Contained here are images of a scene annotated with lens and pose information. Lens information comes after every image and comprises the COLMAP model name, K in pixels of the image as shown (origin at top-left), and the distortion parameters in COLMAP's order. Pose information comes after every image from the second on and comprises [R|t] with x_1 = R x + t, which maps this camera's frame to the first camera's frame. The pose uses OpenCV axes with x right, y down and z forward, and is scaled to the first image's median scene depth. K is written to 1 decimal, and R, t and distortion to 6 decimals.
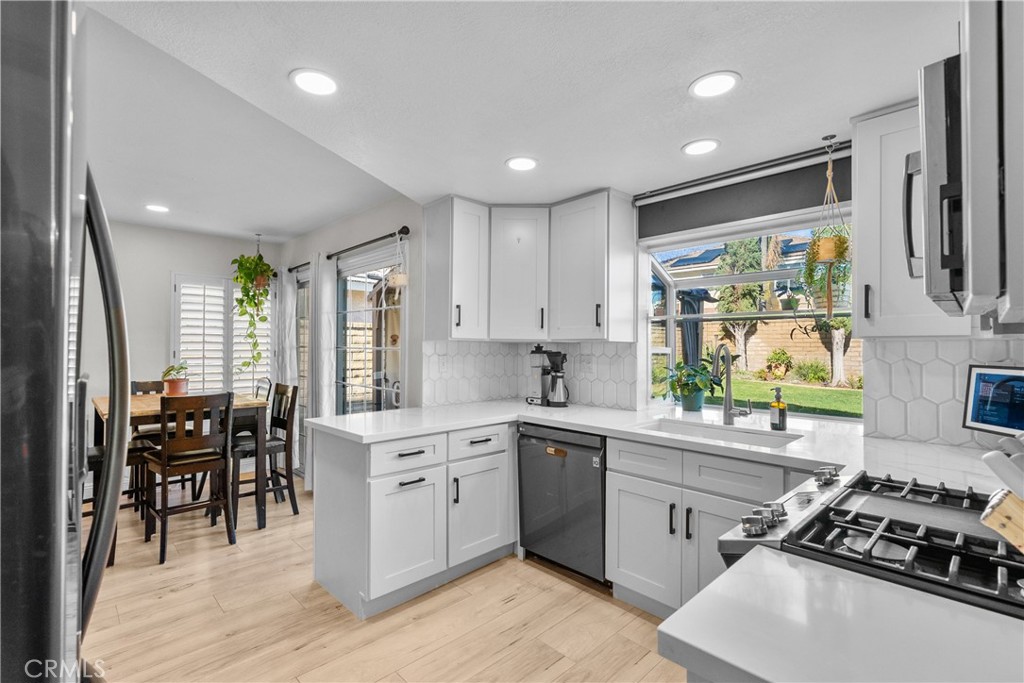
lens RADIAL K [[474.4, 0, 509.8], [0, 474.4, 341.6], [0, 0, 1]] dist [-0.000574, -0.001889]
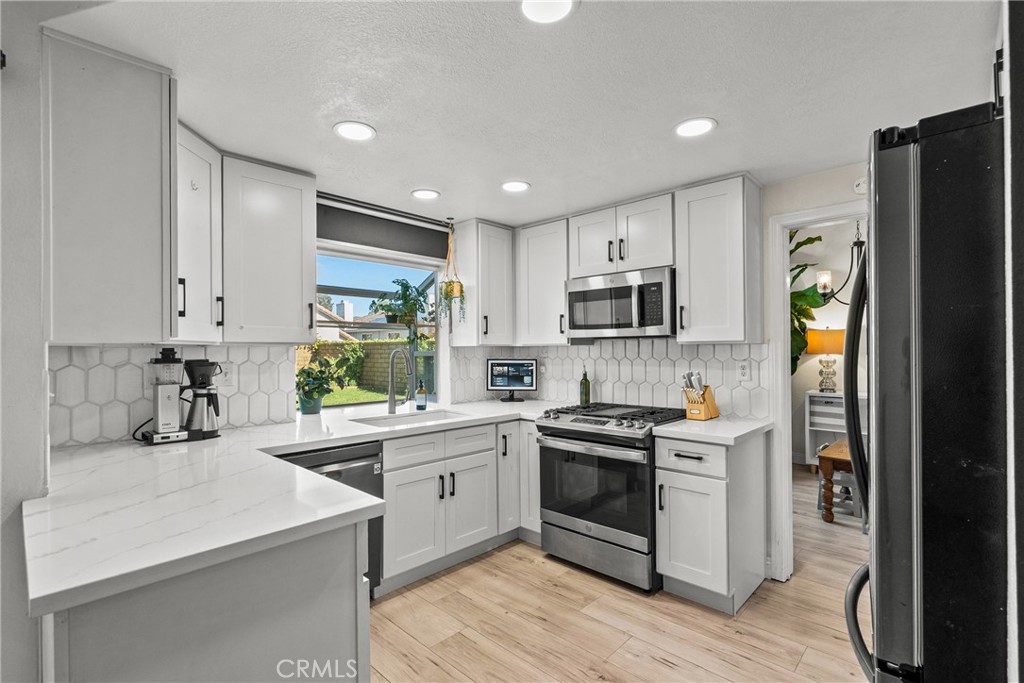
lens RADIAL K [[474.4, 0, 509.8], [0, 474.4, 346.6], [0, 0, 1]] dist [-0.000574, -0.001889]
pose [[-0.047607, 0.003306, 0.998861, -0.878660], [-0.006907, 0.999970, -0.003639, 0.002309], [-0.998842, -0.007073, -0.047583, 0.832286]]
